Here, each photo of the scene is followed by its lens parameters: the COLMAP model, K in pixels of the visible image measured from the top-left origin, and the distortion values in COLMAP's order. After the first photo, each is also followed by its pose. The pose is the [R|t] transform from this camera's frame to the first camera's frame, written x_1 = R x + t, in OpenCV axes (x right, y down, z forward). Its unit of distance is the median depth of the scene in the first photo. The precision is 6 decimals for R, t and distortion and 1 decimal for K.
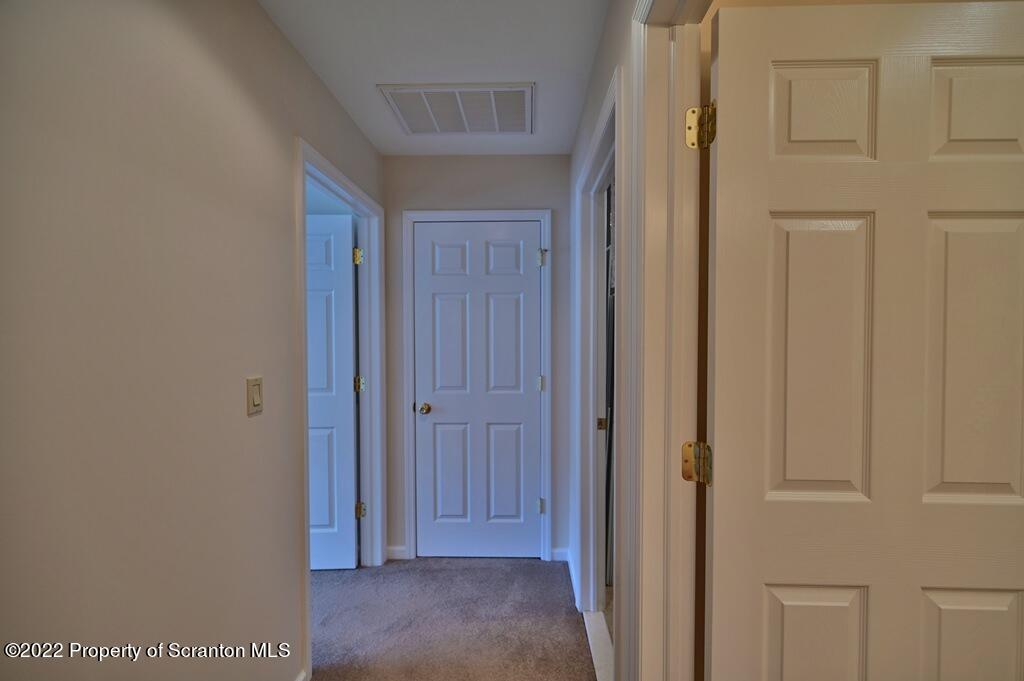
lens RADIAL K [[405.9, 0, 515.7], [0, 405.9, 342.8], [0, 0, 1]] dist [0.000113, 0.000086]
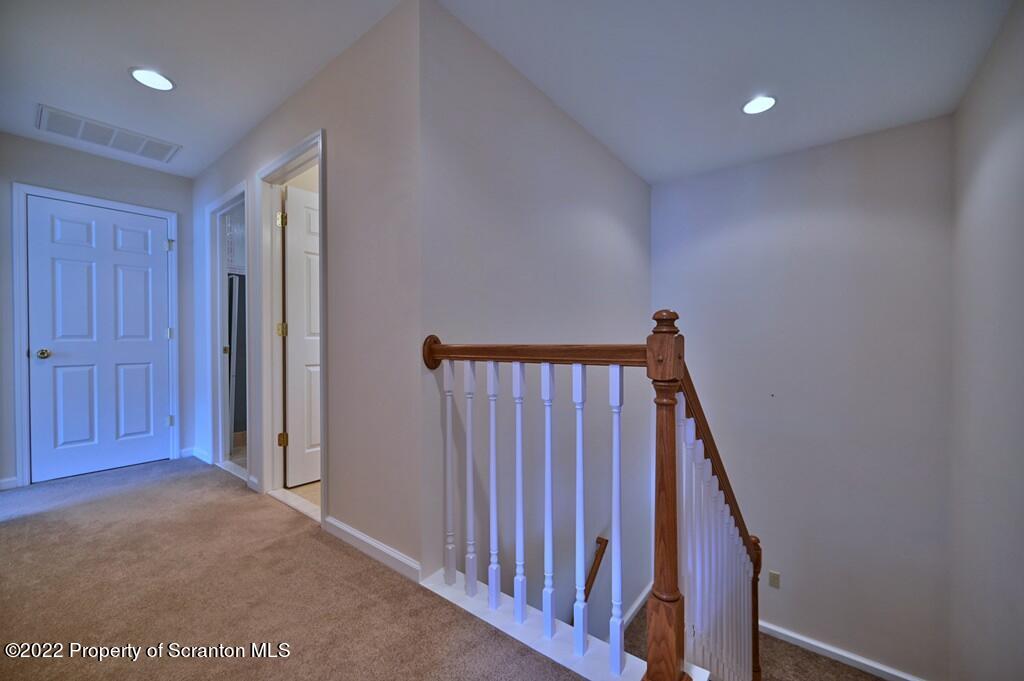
lens RADIAL K [[405.9, 0, 515.9], [0, 405.9, 342.4], [0, 0, 1]] dist [0.000113, 0.000086]
pose [[0.599284, -0.006792, 0.800507, -0.346437], [0.020876, 0.999757, -0.007146, 0.166324], [-0.800264, 0.020994, 0.599280, -0.817066]]
